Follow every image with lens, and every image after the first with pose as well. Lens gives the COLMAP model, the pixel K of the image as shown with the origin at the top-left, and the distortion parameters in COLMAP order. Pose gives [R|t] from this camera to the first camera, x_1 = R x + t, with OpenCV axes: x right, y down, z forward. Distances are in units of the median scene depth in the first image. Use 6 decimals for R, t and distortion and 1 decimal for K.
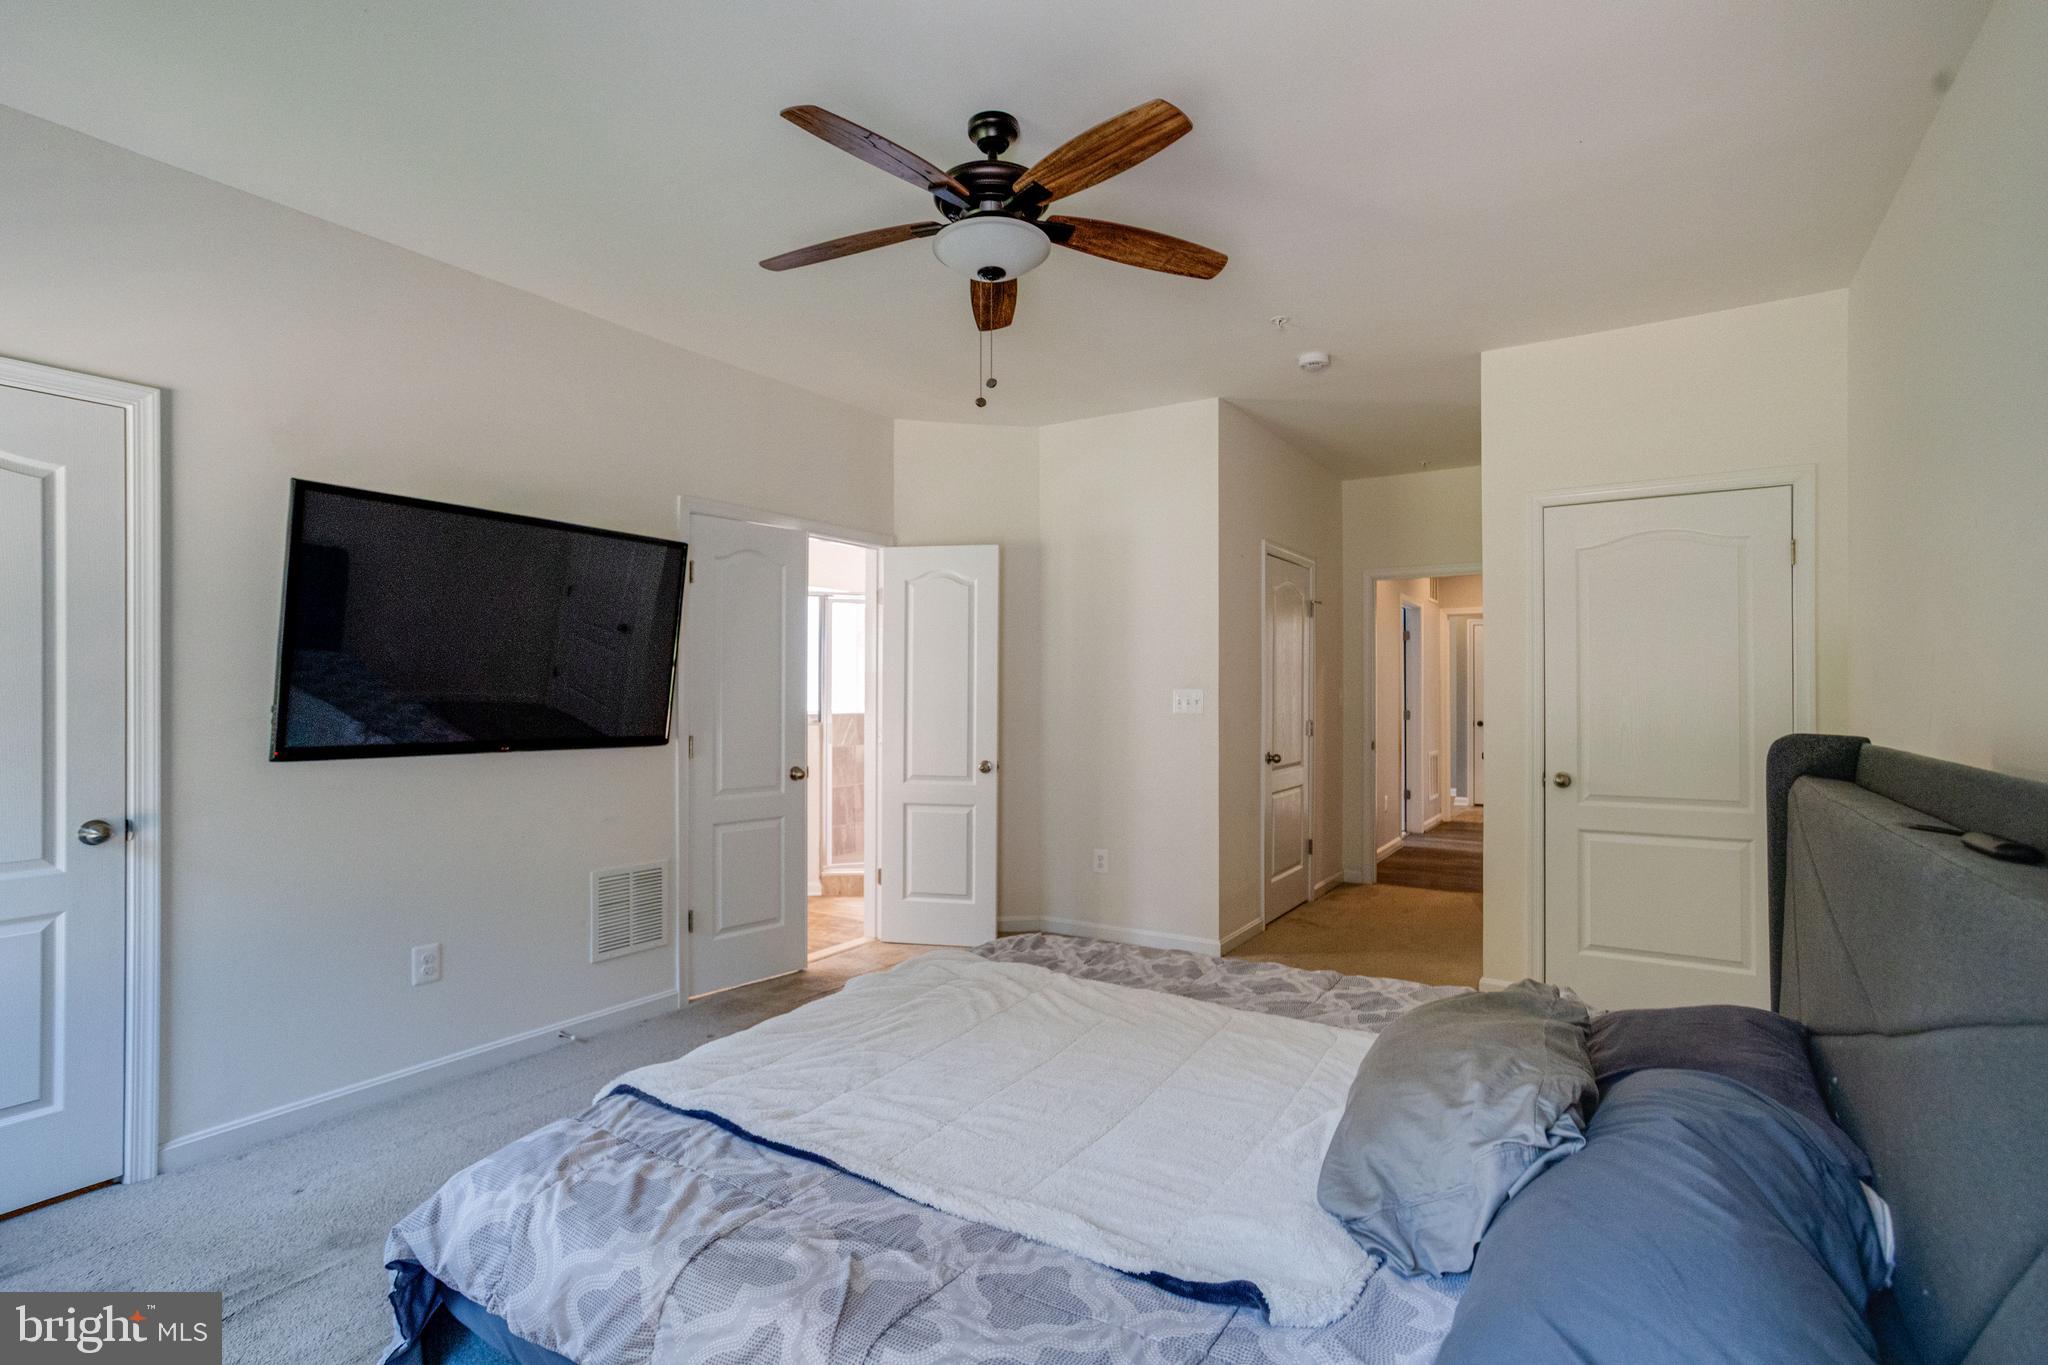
lens RADIAL K [[990.5, 0, 1013.2], [0, 990.5, 676.6], [0, 0, 1]] dist [-0.046627, 0.035760]
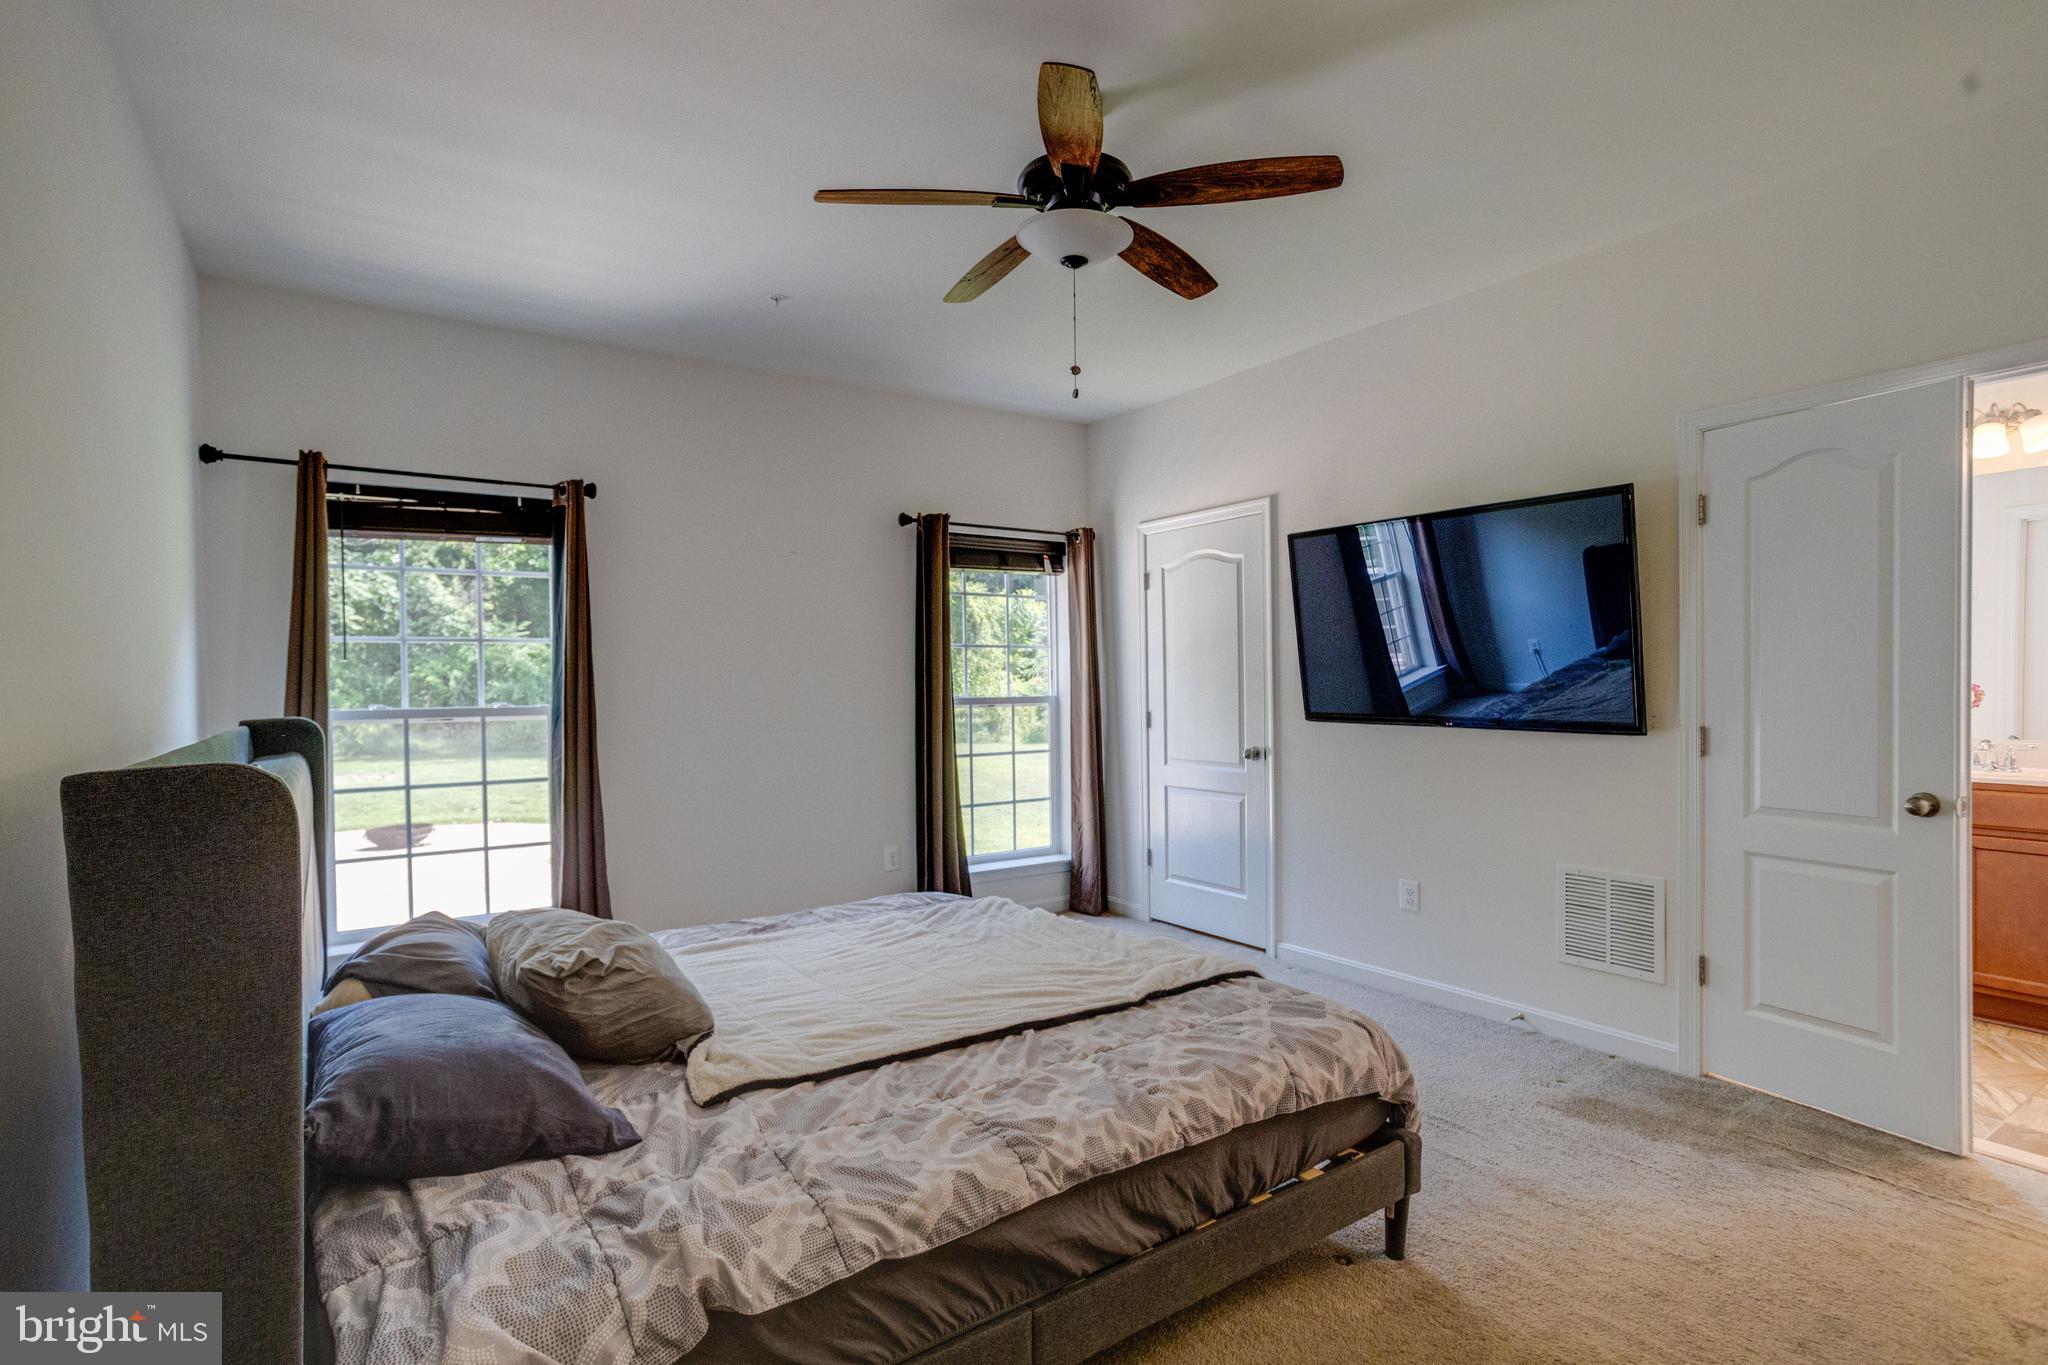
lens RADIAL K [[1002.8, 0, 1009.7], [0, 1002.8, 711.0], [0, 0, 1]] dist [-0.048528, 0.039907]
pose [[-0.379124, 0.032974, -0.924758, 0.617056], [0.027866, 0.999318, 0.024209, 0.015562], [0.924926, -0.016591, -0.379785, 0.851281]]
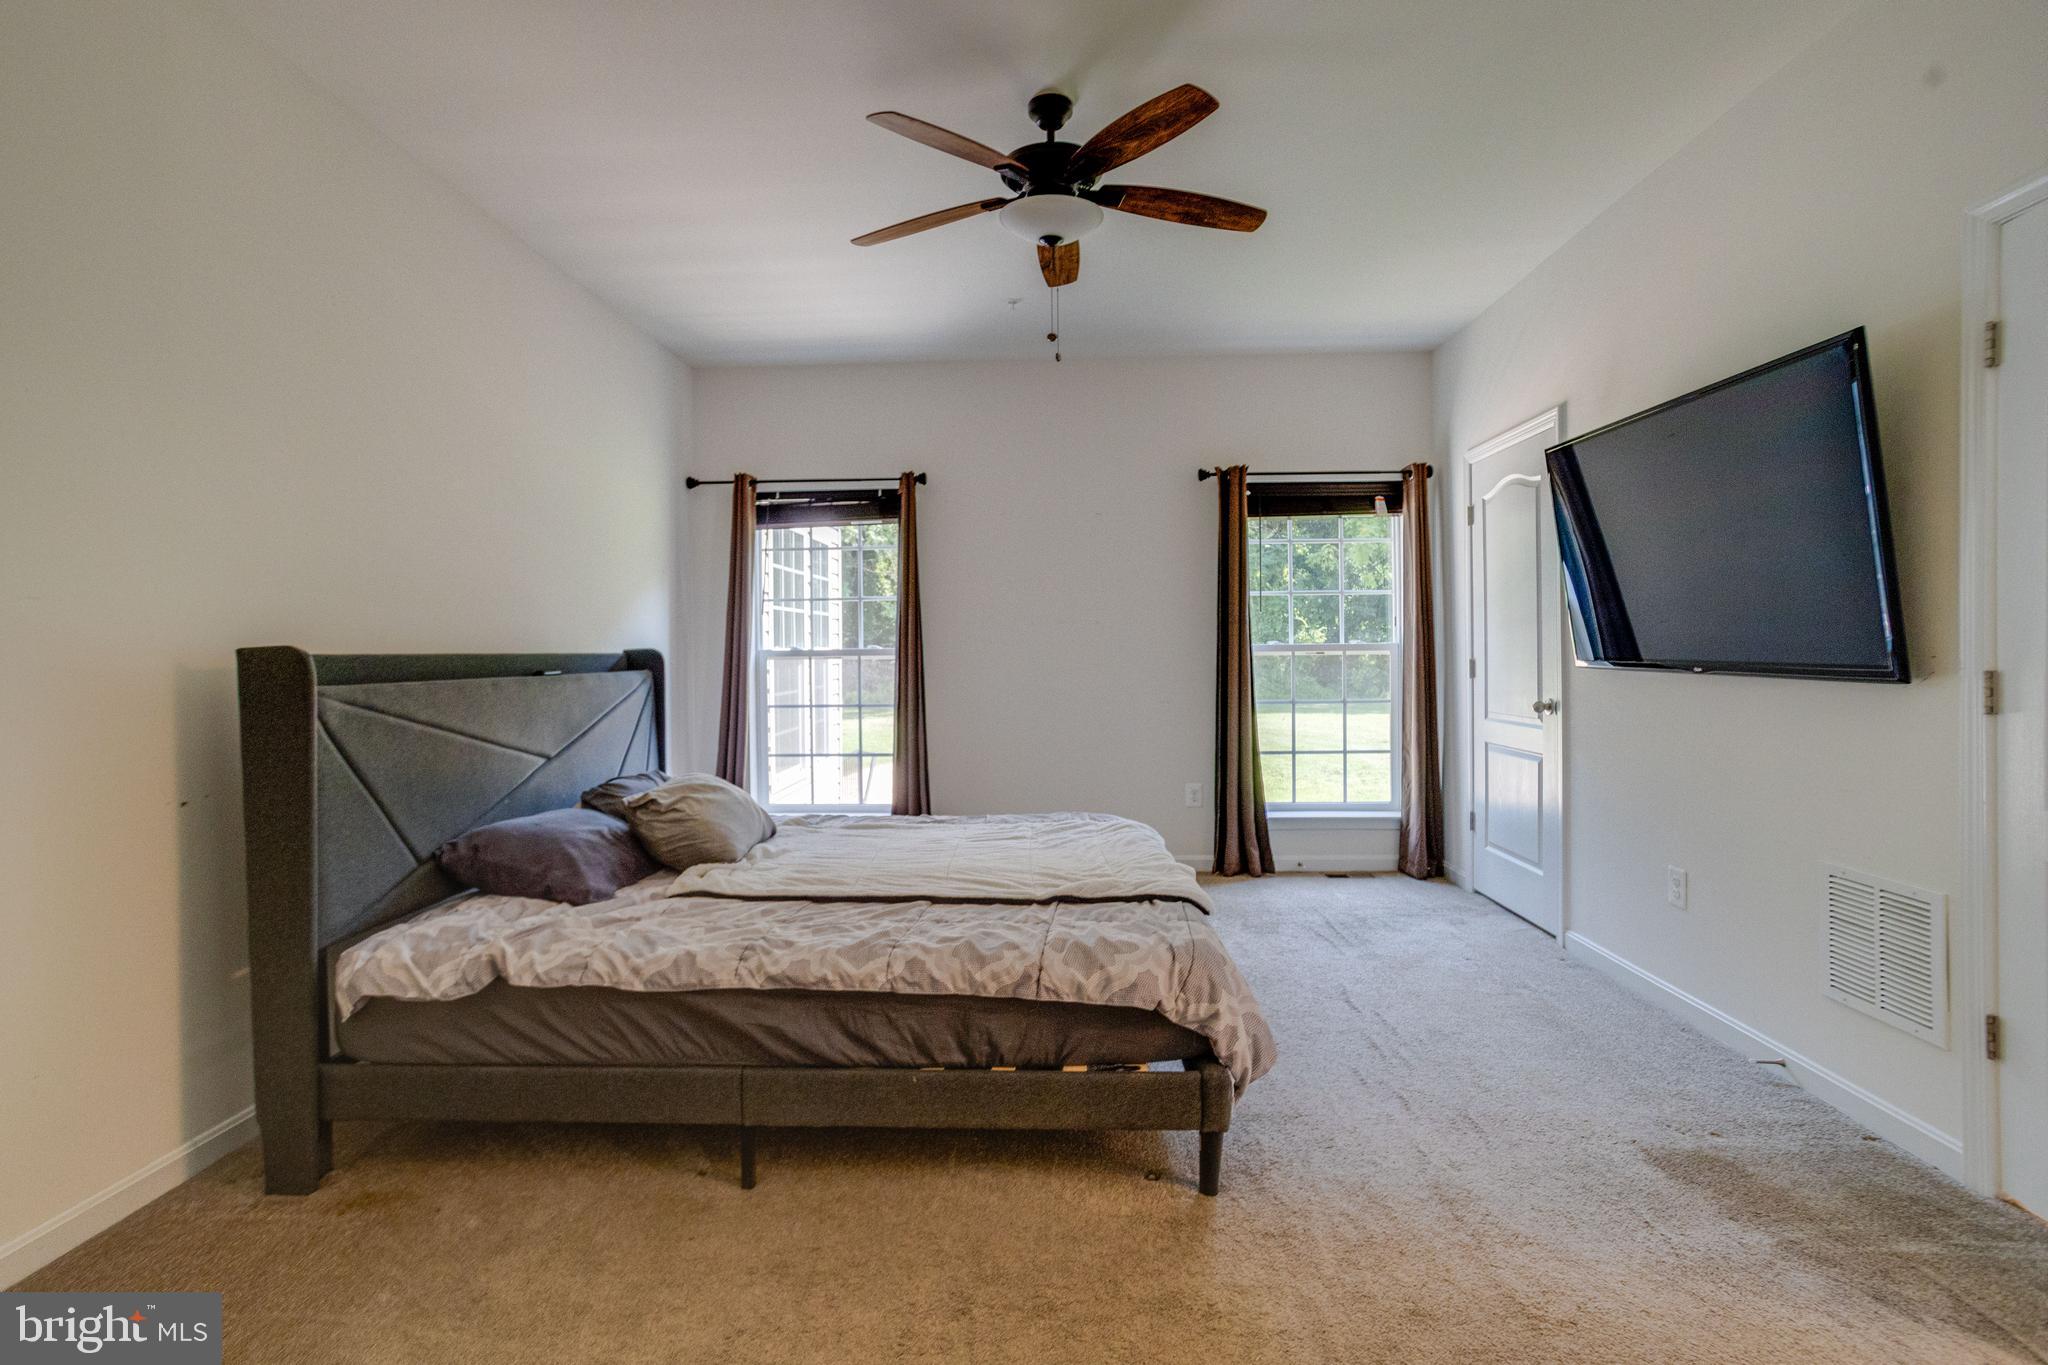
lens RADIAL K [[990.5, 0, 1013.2], [0, 990.5, 676.6], [0, 0, 1]] dist [-0.046627, 0.035760]
pose [[-0.858379, 0.023685, -0.512469, 0.387026], [0.020792, 0.999719, 0.011377, 0.049753], [0.512595, -0.000890, -0.858630, 1.256418]]
